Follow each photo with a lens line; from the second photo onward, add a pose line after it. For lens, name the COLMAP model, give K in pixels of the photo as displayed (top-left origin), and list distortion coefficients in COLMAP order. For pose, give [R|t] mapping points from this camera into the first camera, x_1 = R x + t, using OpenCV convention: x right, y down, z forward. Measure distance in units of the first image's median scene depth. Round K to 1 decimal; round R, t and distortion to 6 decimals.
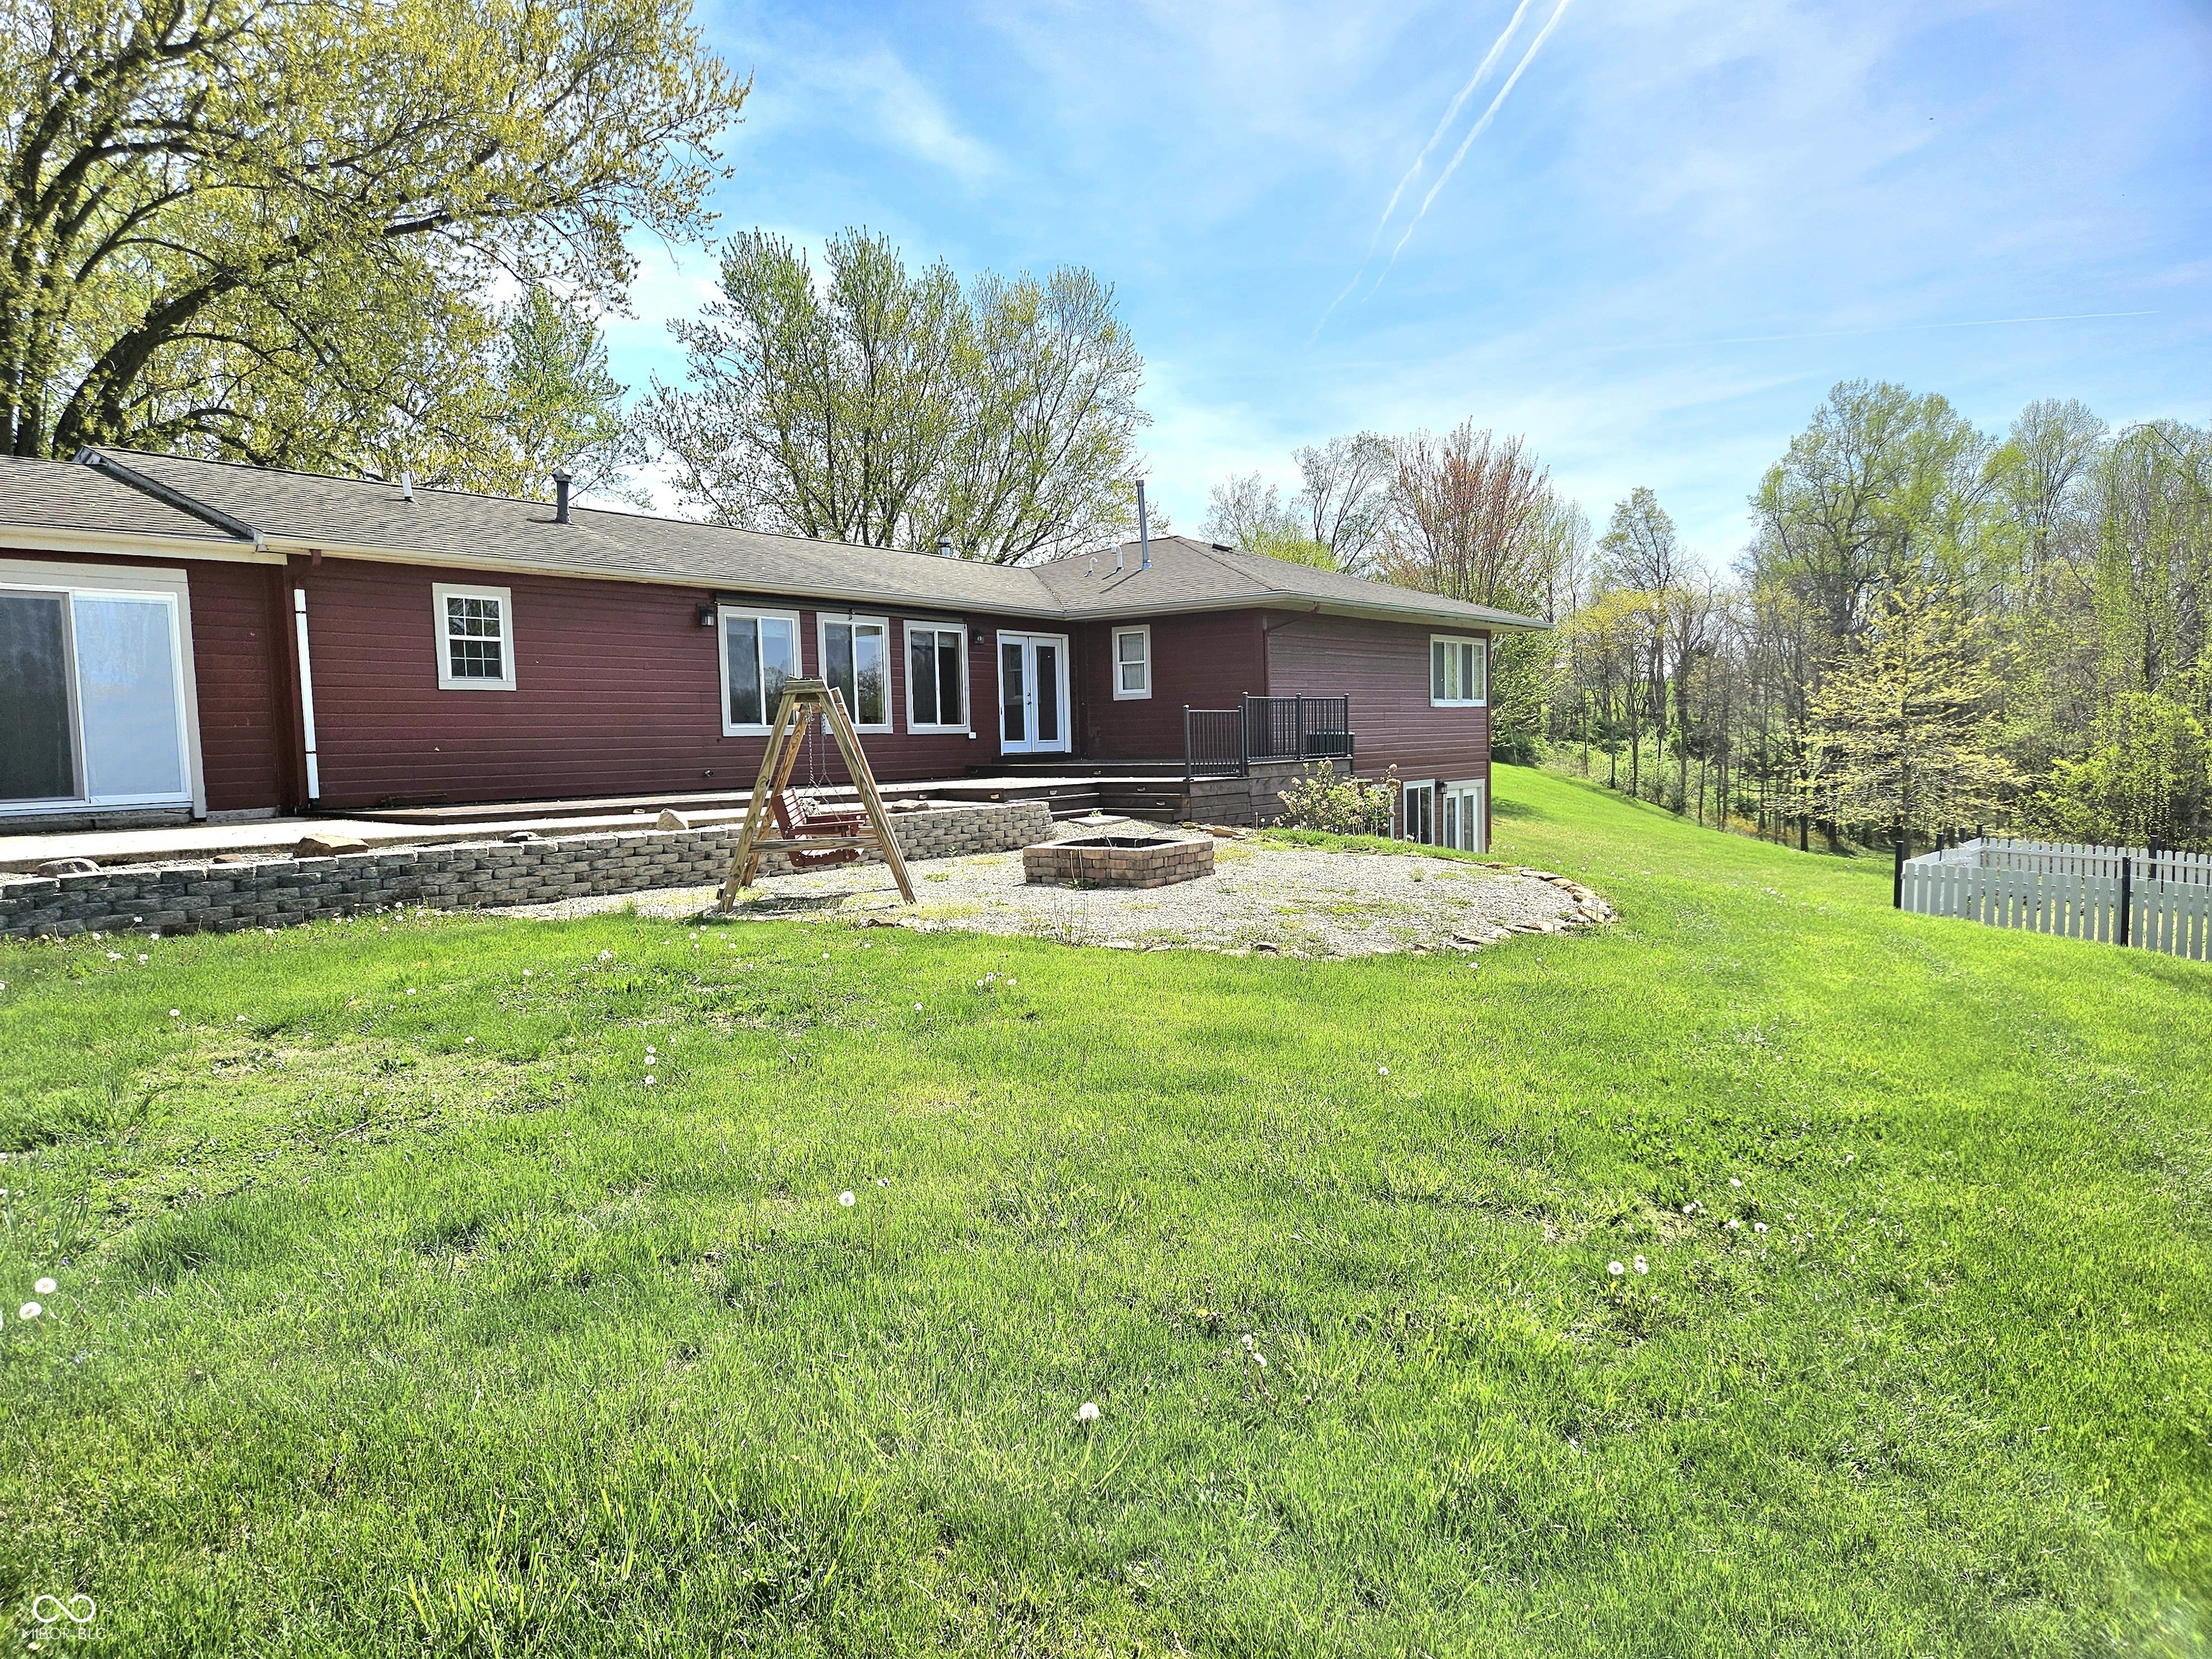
lens RADIAL K [[1482.5, 0, 1106.0], [0, 1482.5, 829.5], [0, 0, 1]] dist [0.083644, -0.076694]
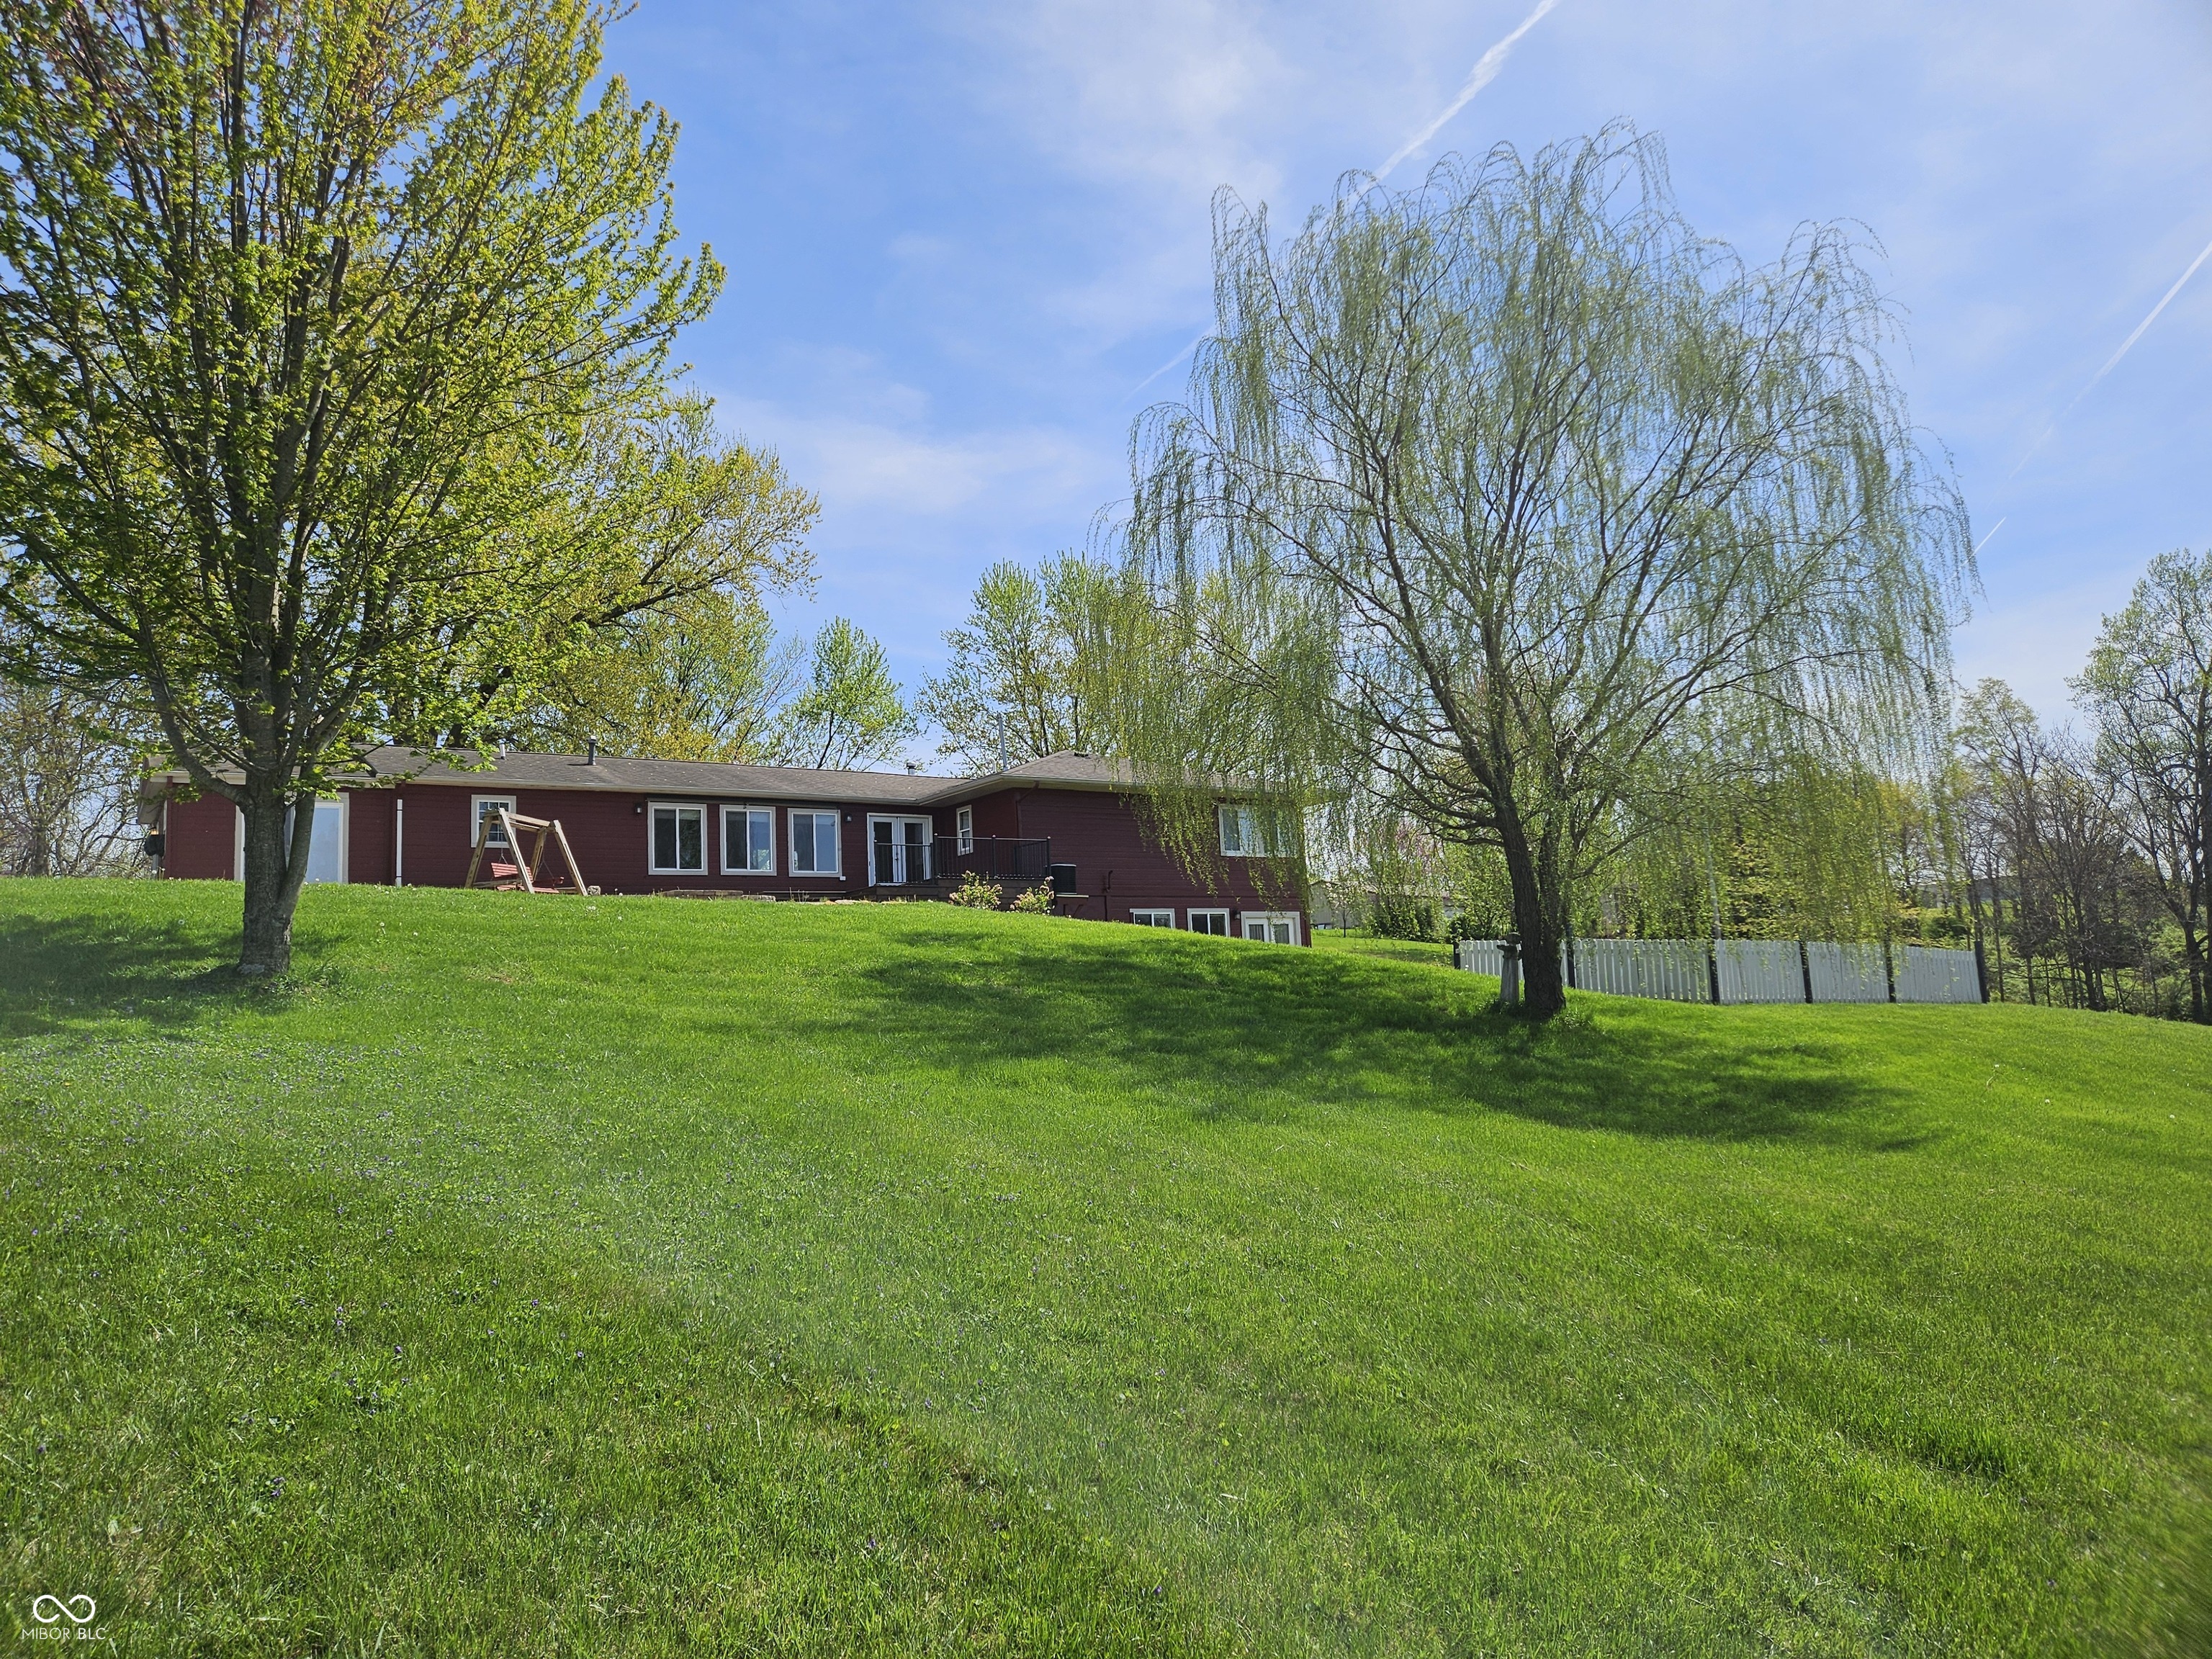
lens RADIAL K [[1482.5, 0, 1106.0], [0, 1482.5, 829.5], [0, 0, 1]] dist [0.083644, -0.076694]
pose [[0.929813, -0.057813, -0.363462, 0.709111], [-0.004987, 0.985515, -0.169515, 0.144786], [0.367998, 0.159430, 0.916057, -0.343737]]
